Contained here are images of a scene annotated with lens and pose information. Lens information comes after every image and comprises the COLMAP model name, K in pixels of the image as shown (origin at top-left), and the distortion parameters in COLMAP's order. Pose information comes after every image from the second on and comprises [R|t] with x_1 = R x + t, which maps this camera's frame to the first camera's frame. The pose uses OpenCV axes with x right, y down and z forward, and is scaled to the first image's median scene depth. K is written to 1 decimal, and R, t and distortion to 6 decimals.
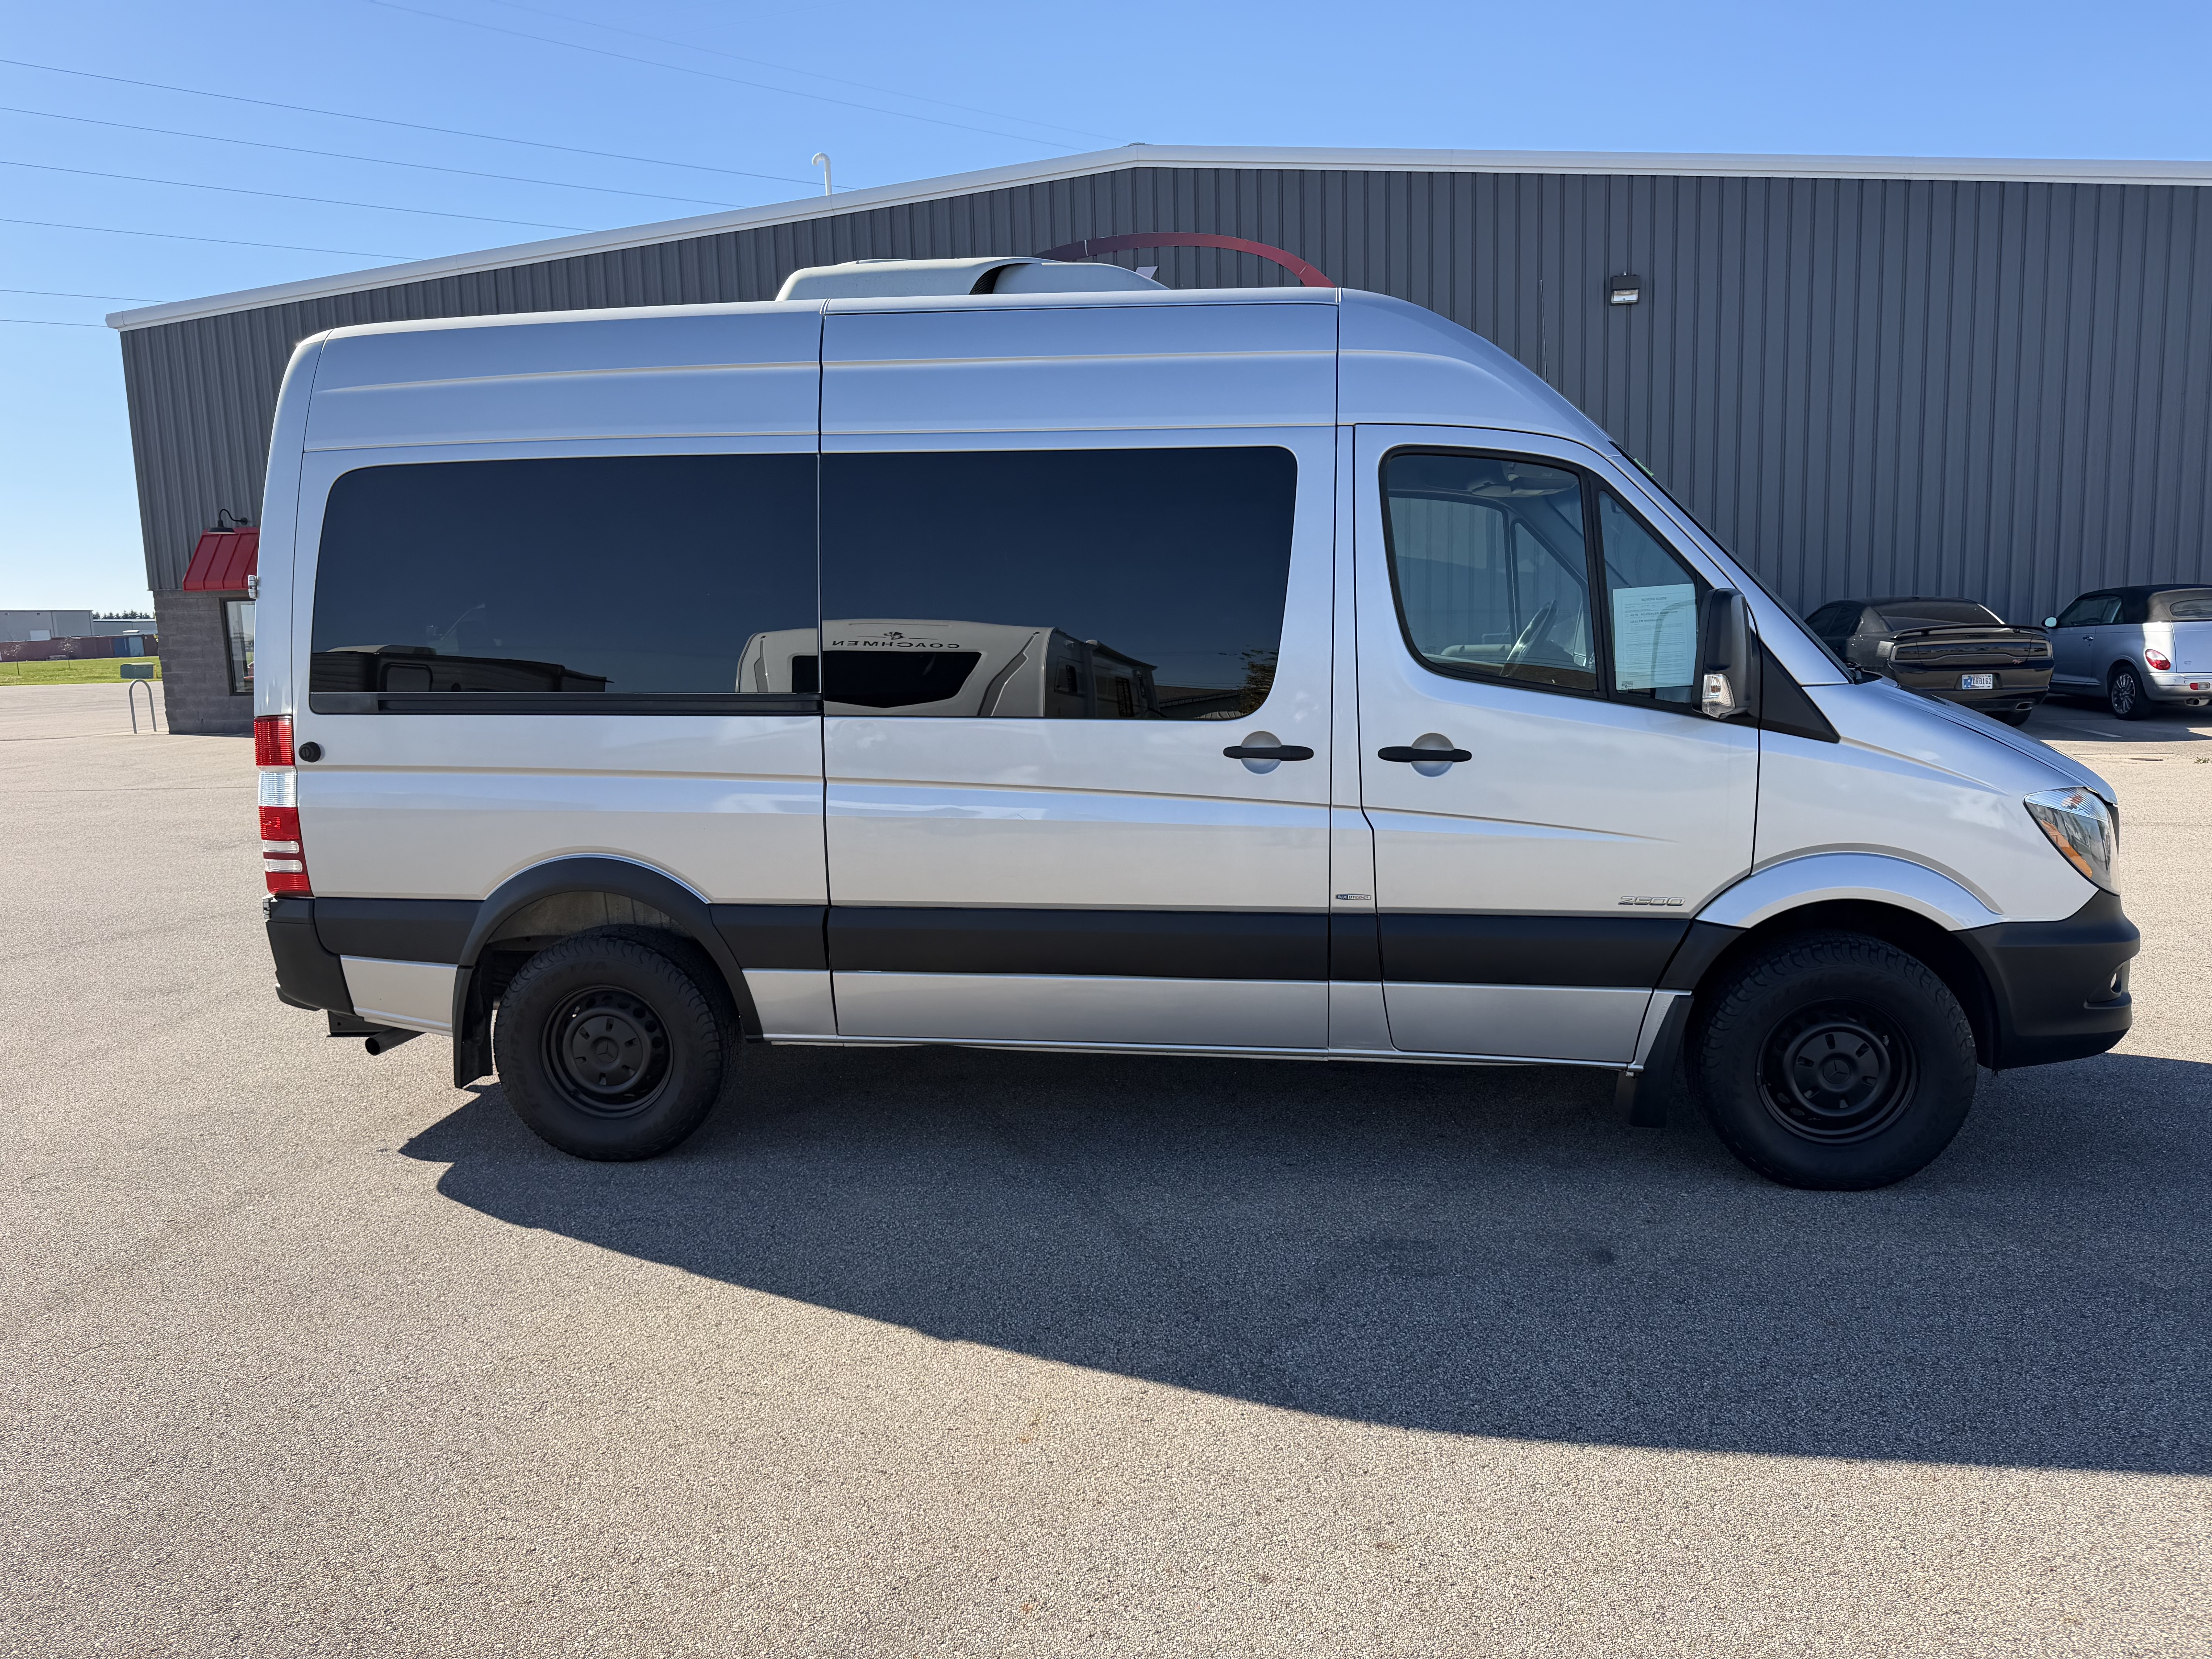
lens RADIAL K [[1568.8, 0, 1106.0], [0, 1568.8, 829.5], [0, 0, 1]] dist [0.147259, -0.213900]
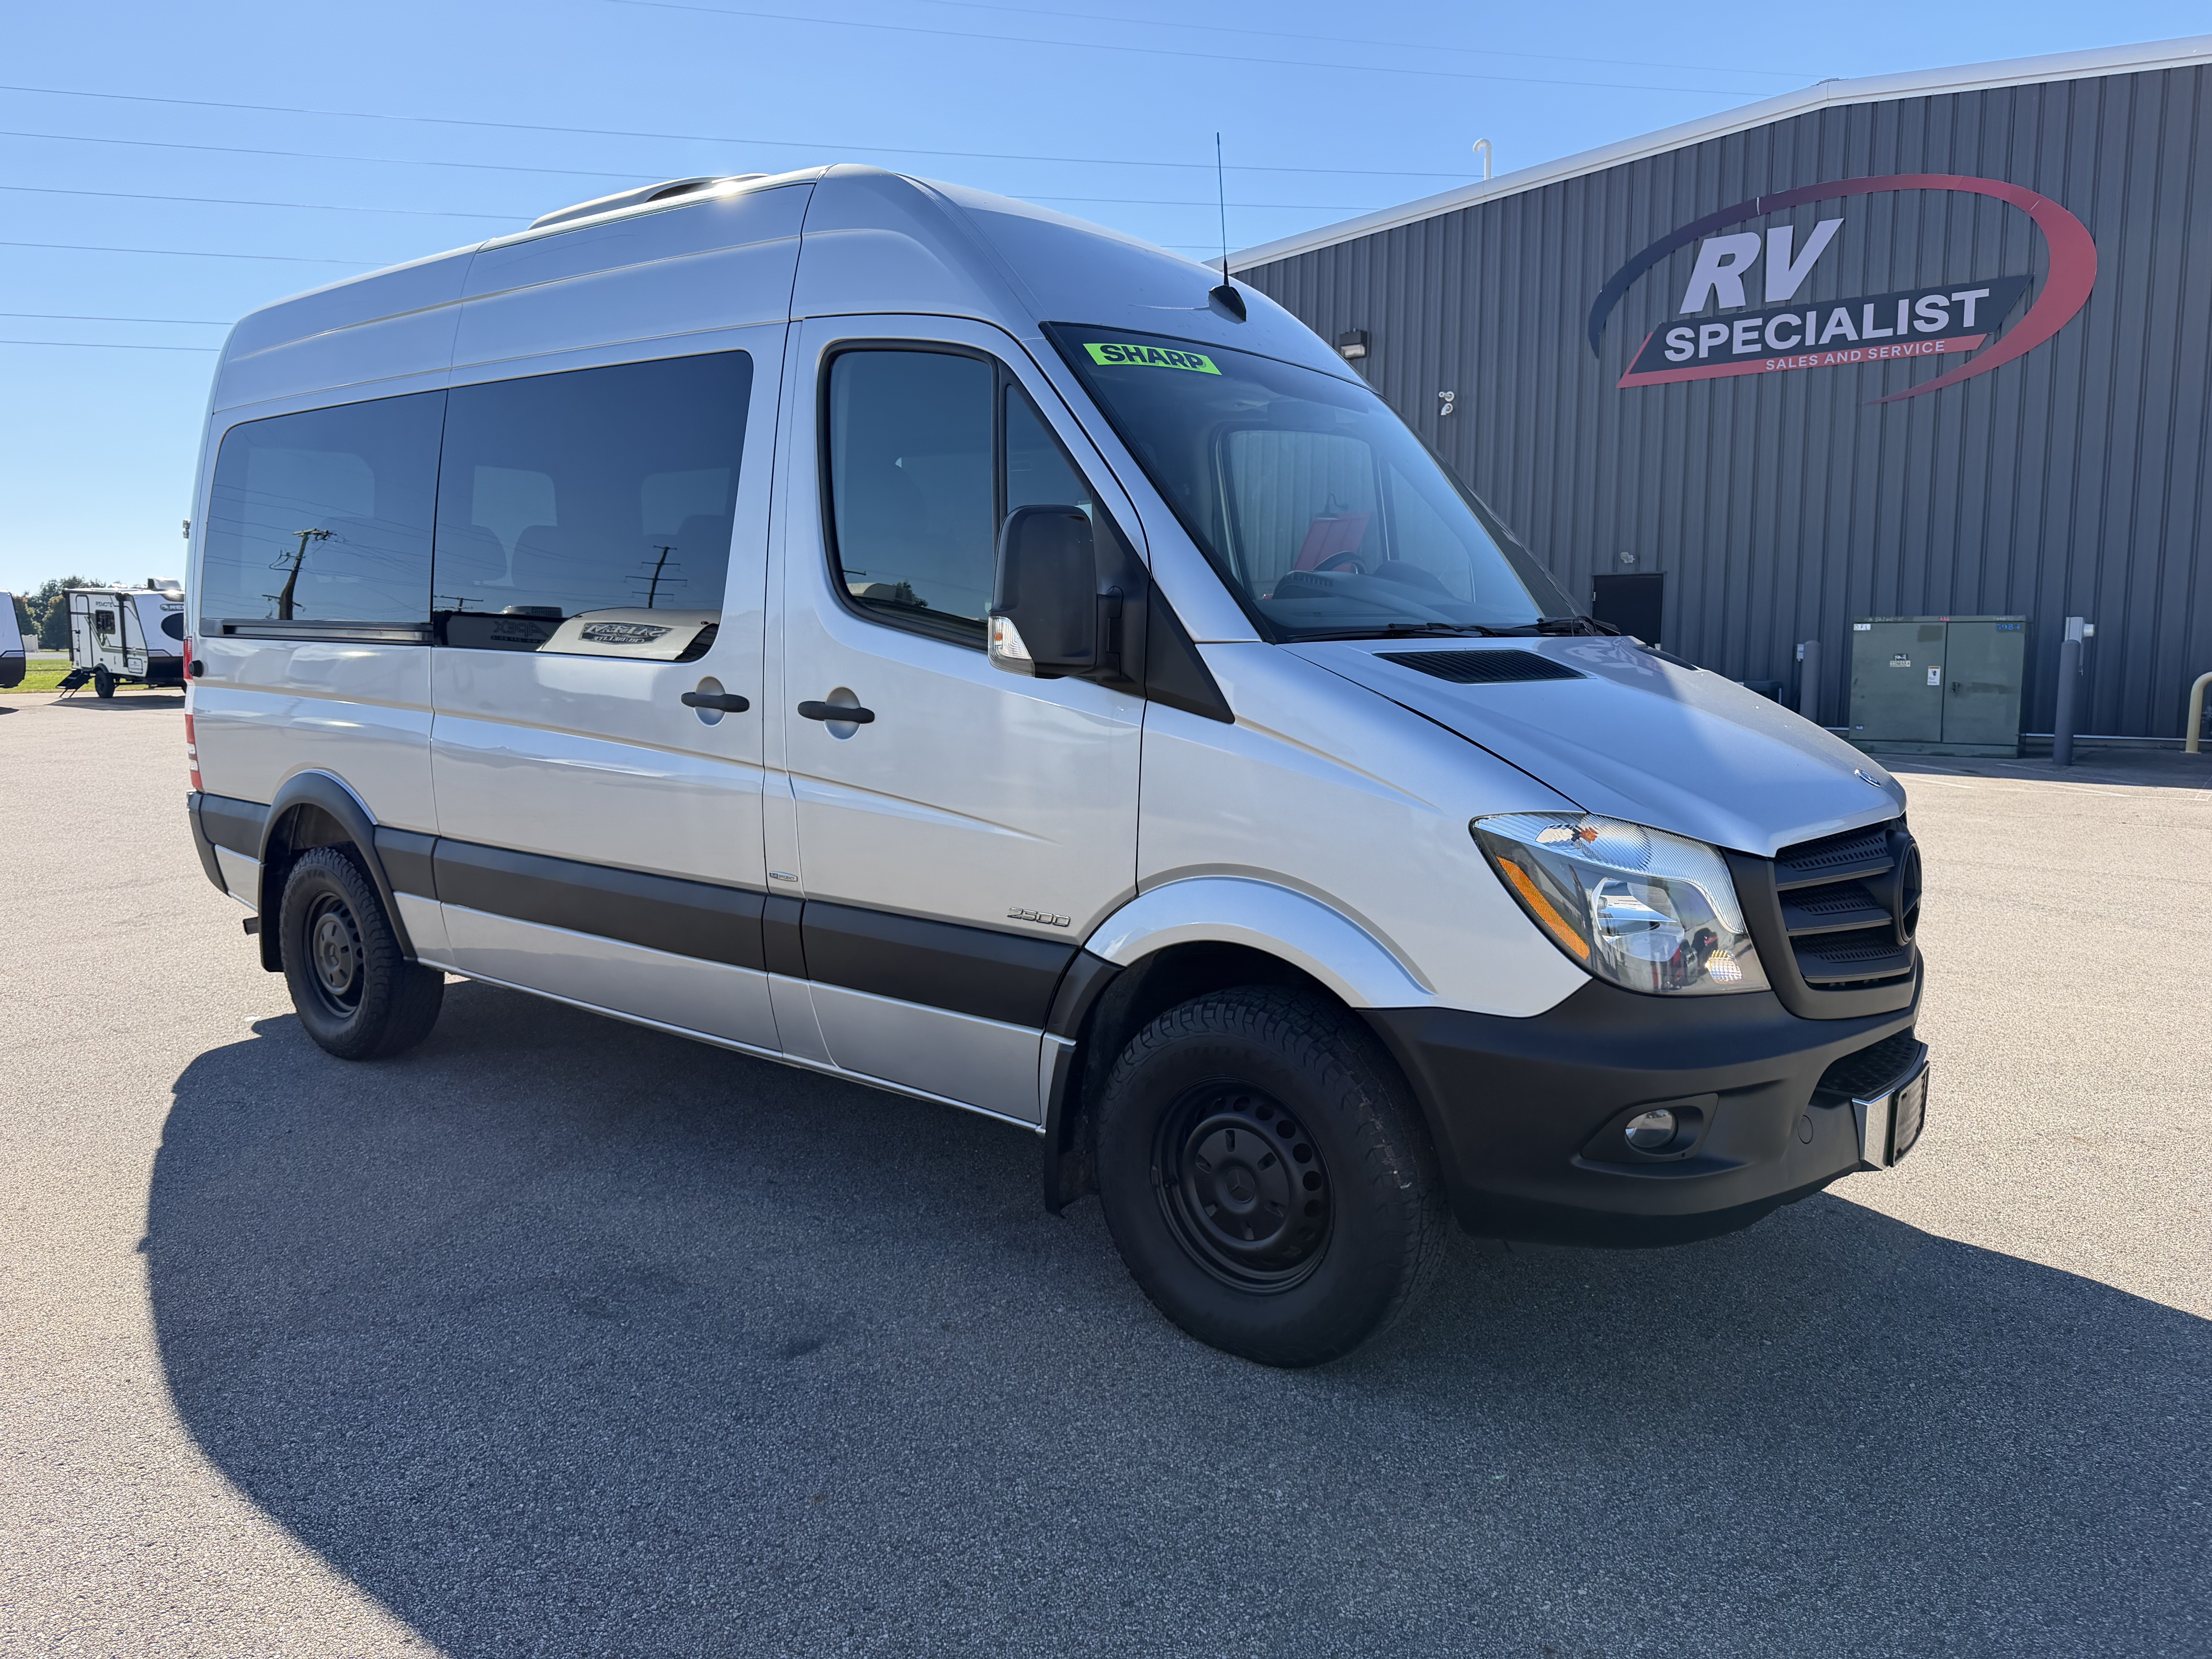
lens RADIAL K [[1568.8, 0, 1106.0], [0, 1568.8, 829.5], [0, 0, 1]] dist [0.147259, -0.213900]
pose [[0.857668, 0.088380, -0.506552, 0.749648], [-0.095694, 0.995343, 0.011637, -0.009223], [0.505221, 0.038493, 0.862131, 0.356855]]
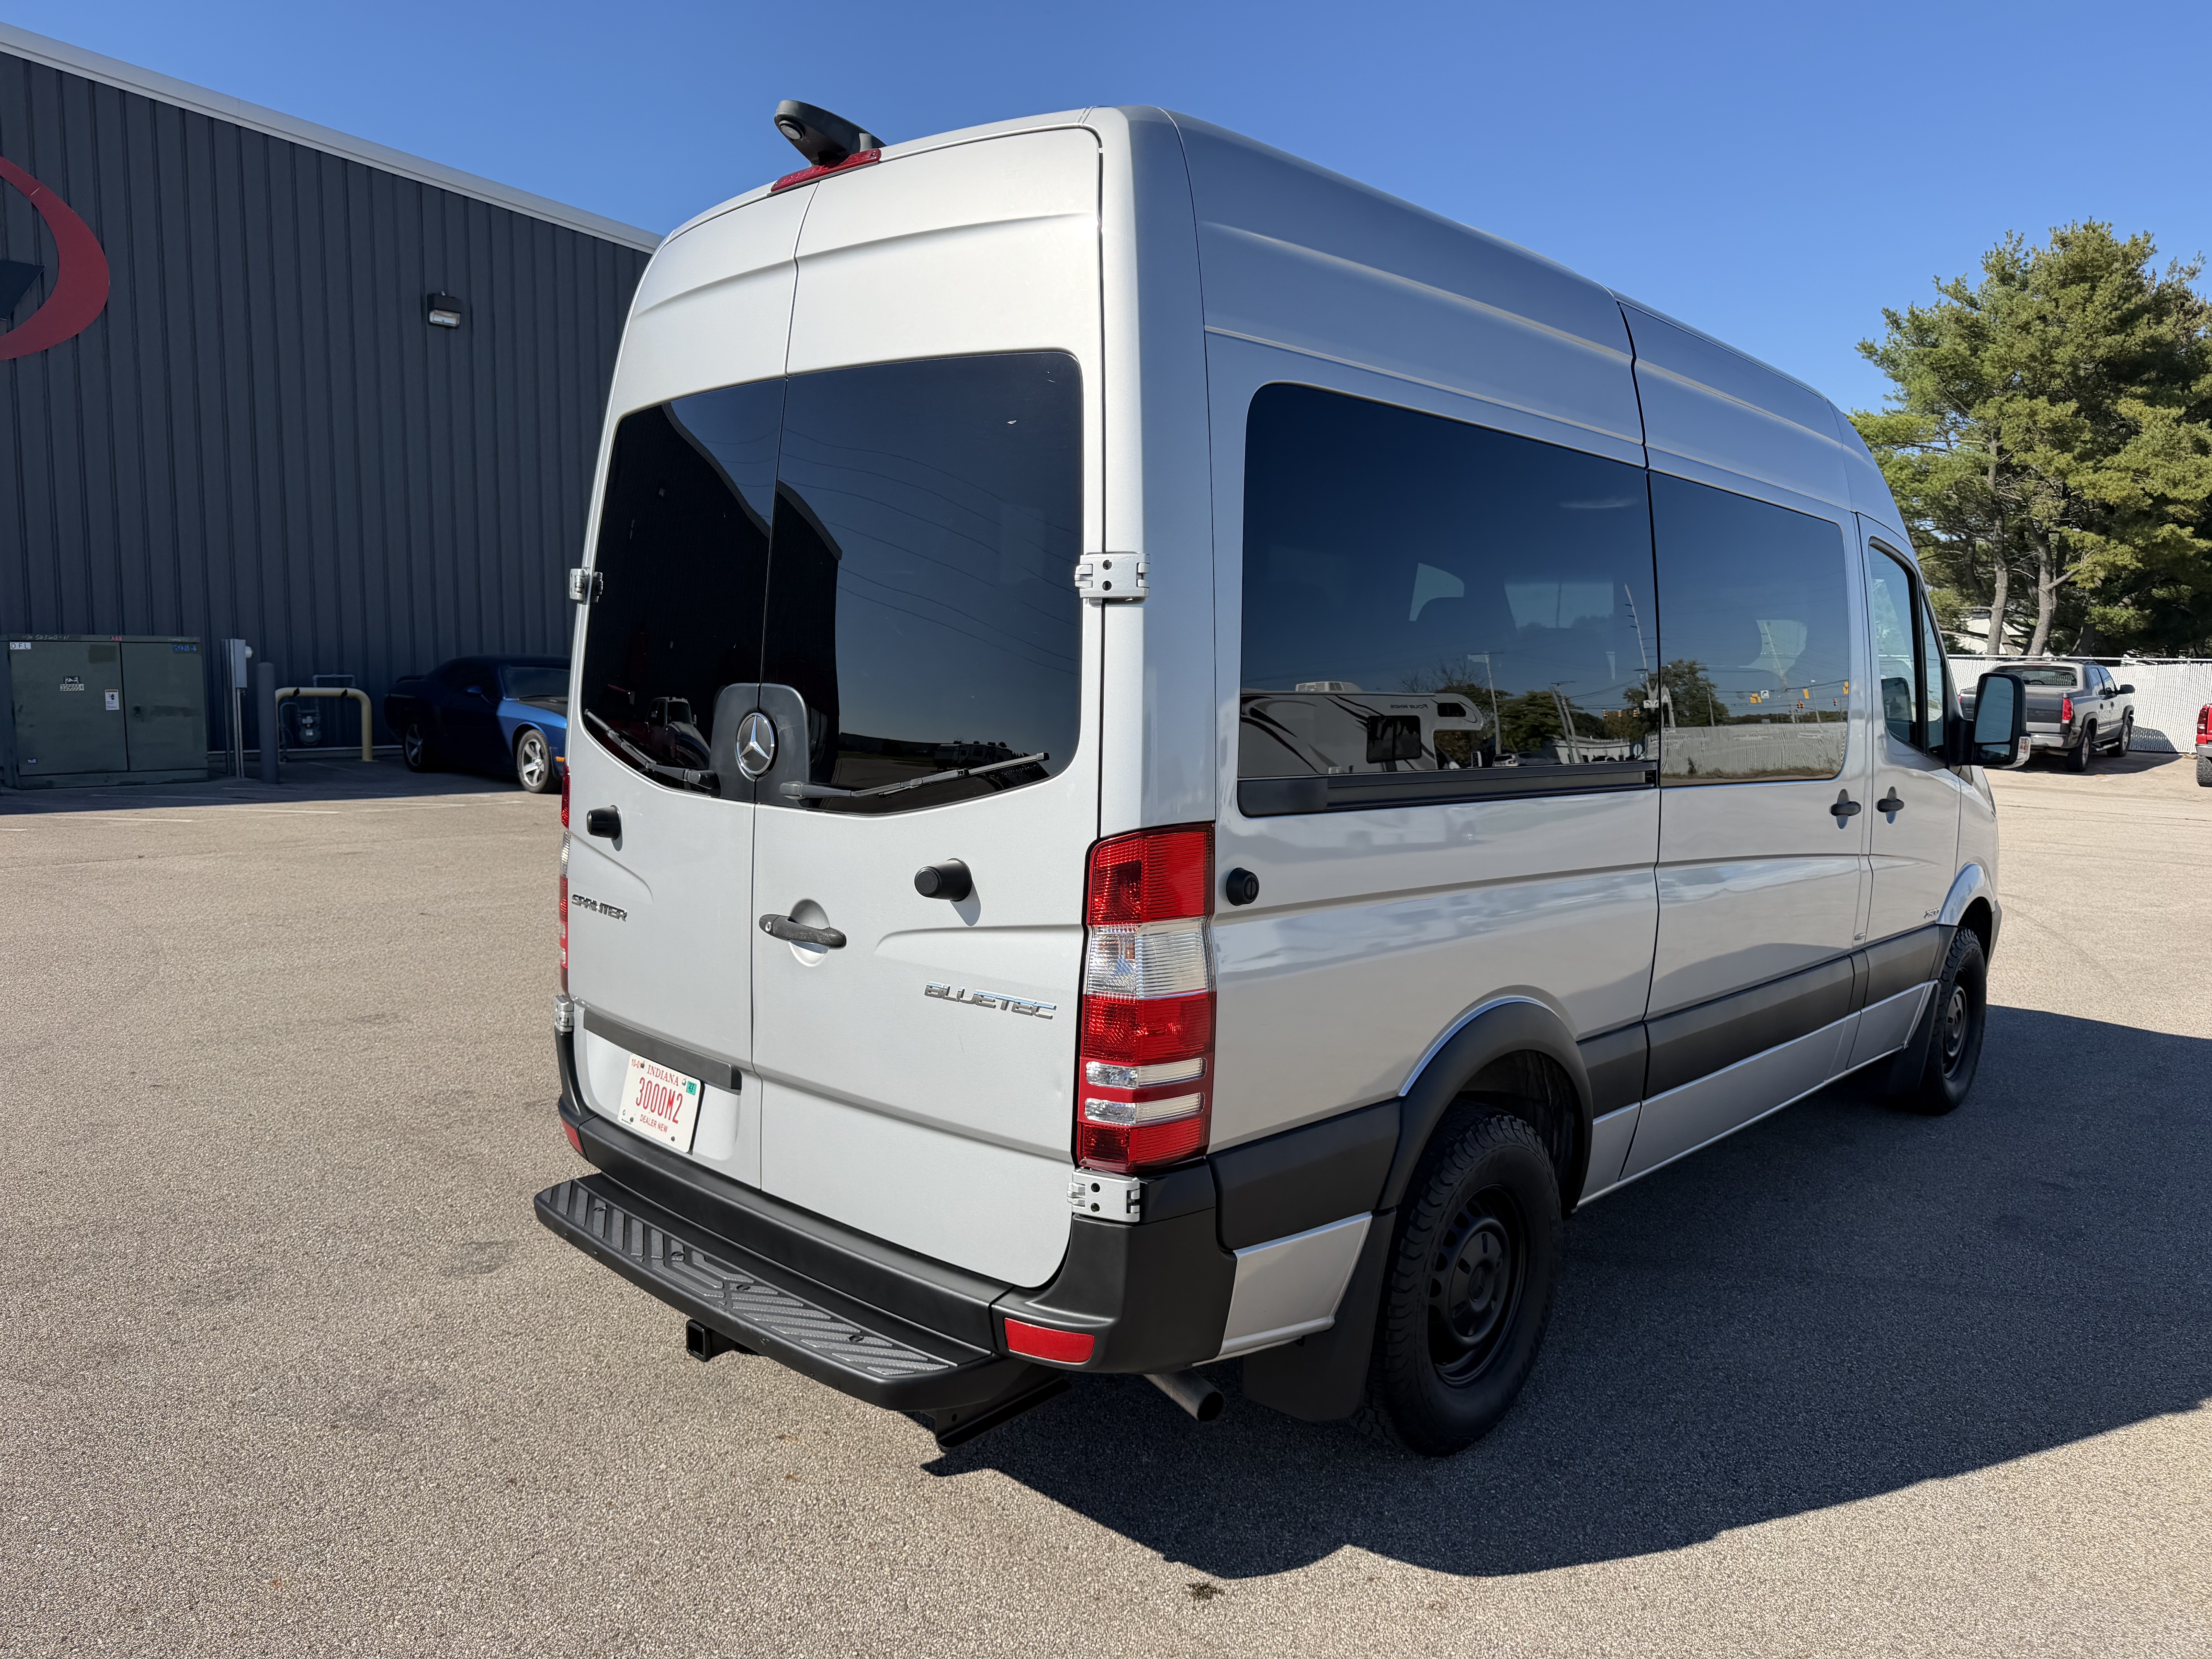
lens RADIAL K [[1616.4, 0, 1106.0], [0, 1616.4, 829.5], [0, 0, 1]] dist [0.000310, -0.005379]
pose [[0.565752, -0.055795, 0.822685, -1.063934], [0.082630, 0.996522, 0.010761, -0.083952], [-0.820425, 0.061891, 0.568395, 0.800721]]
